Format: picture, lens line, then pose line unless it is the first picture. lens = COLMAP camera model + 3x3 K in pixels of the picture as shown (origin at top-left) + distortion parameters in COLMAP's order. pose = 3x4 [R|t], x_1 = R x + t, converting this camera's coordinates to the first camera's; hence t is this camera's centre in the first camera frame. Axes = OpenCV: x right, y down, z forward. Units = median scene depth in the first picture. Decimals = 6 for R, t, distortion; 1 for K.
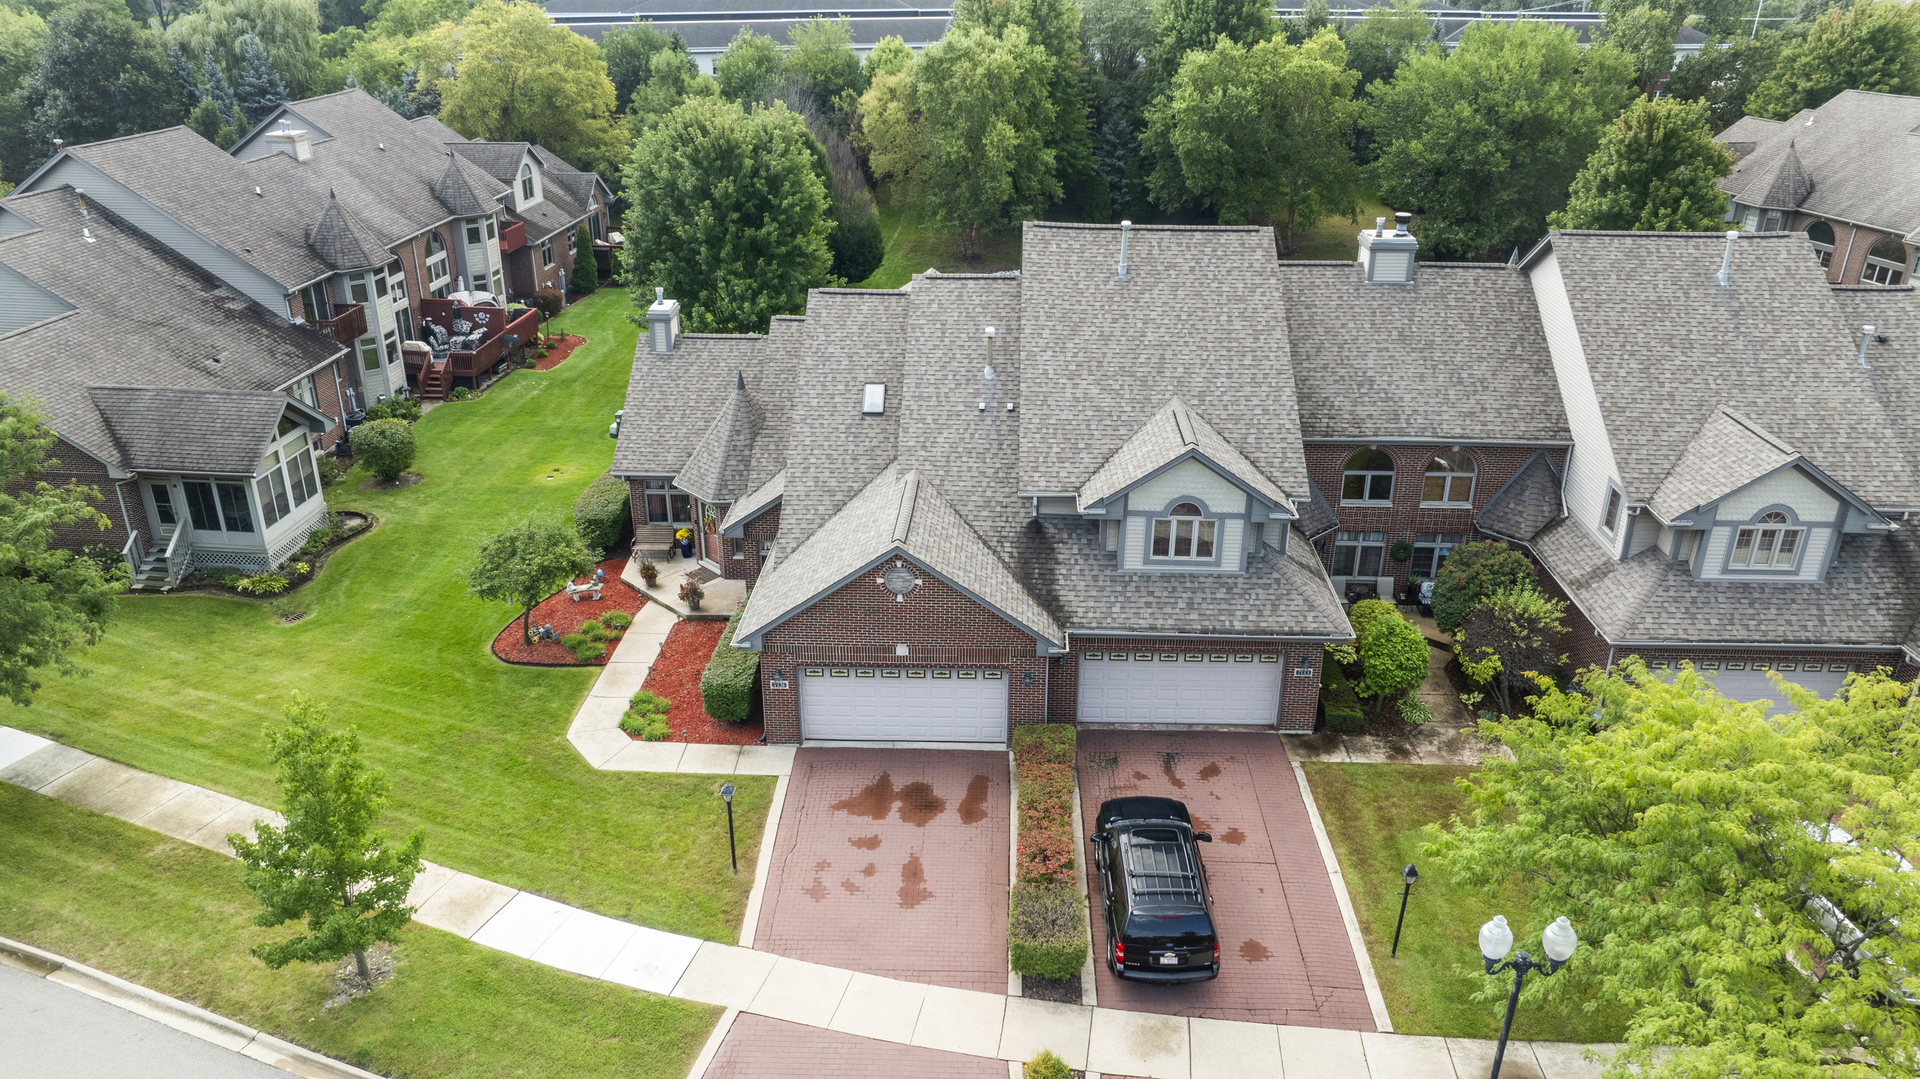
lens RADIAL K [[1342.7, 0, 960.8], [0, 1342.7, 540.7], [0, 0, 1]] dist [-0.029867, 0.030500]
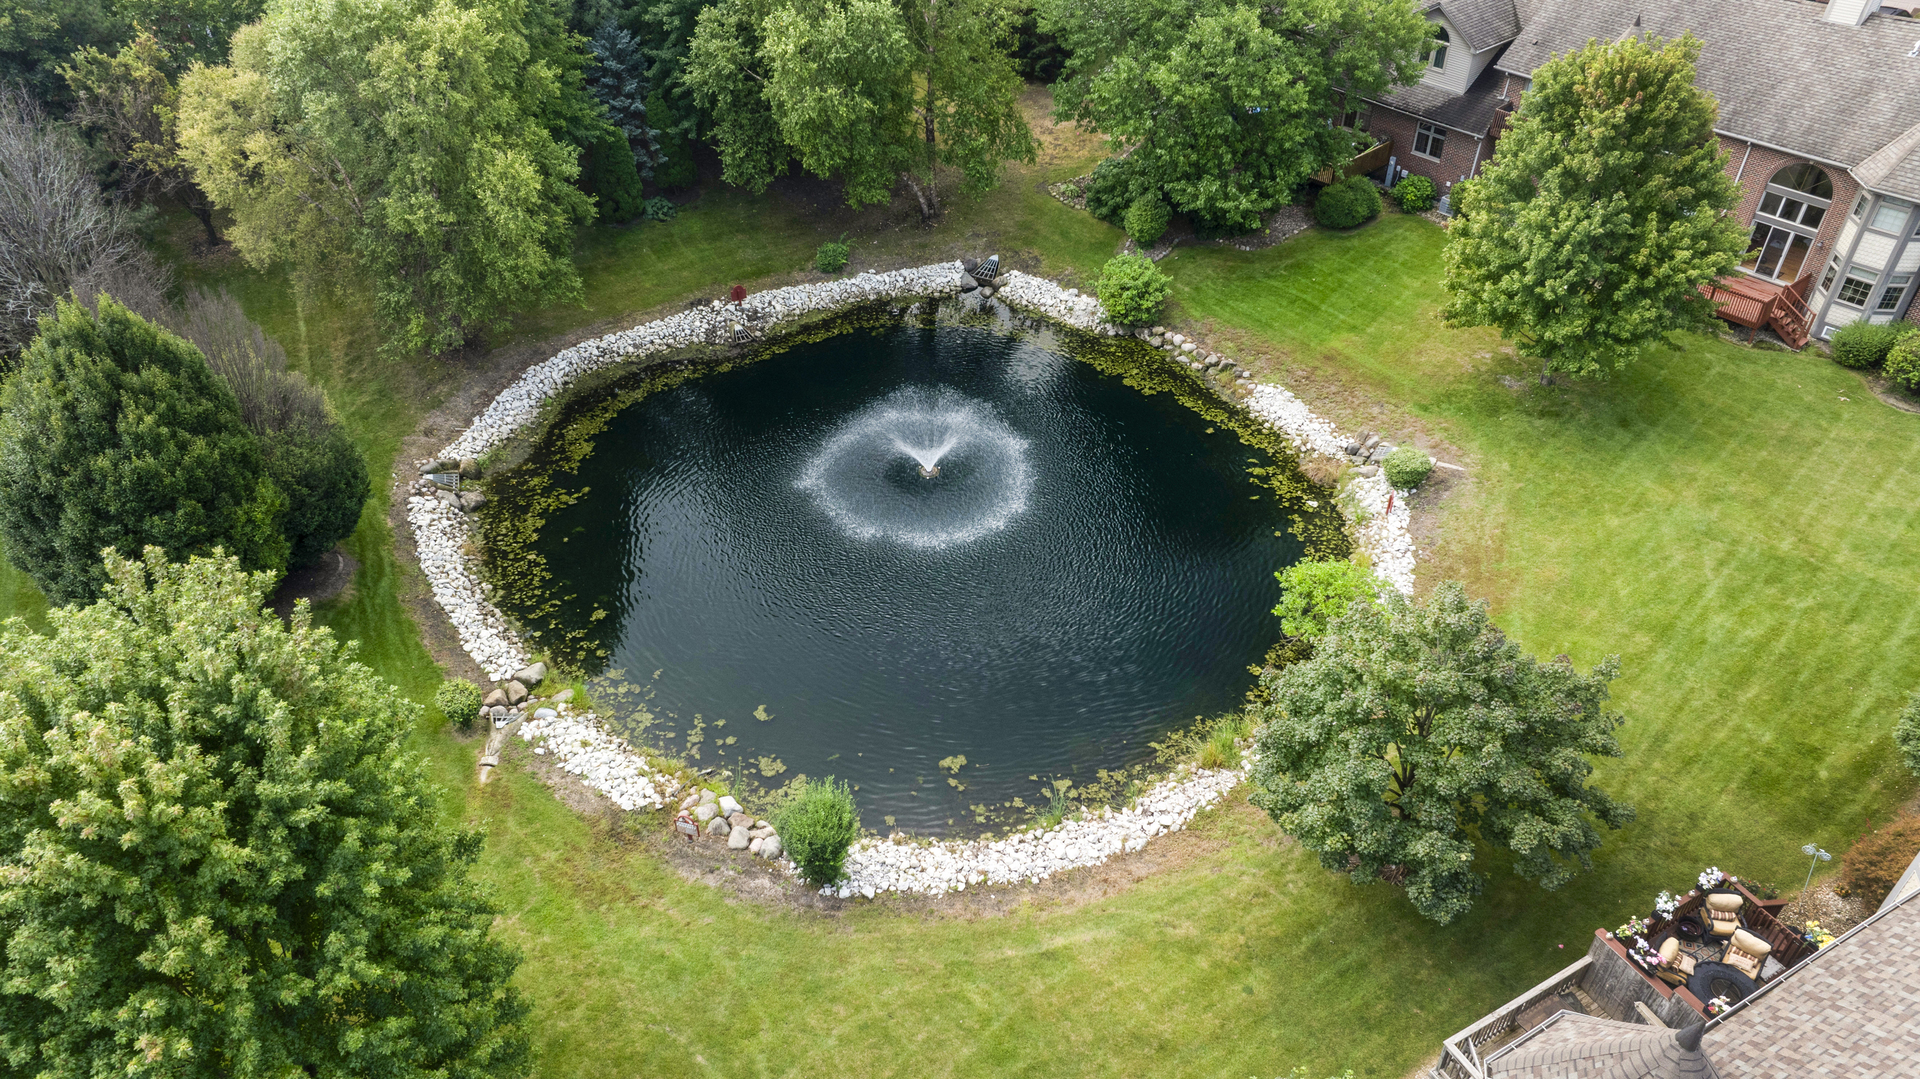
lens RADIAL K [[1342.7, 0, 956.8], [0, 1342.7, 536.8], [0, 0, 1]] dist [-0.029867, 0.030500]
pose [[0.856902, -0.319541, 0.404490, -0.075909], [0.211105, 0.933405, 0.290154, -0.280754], [-0.470269, -0.163244, 0.867294, 0.425279]]
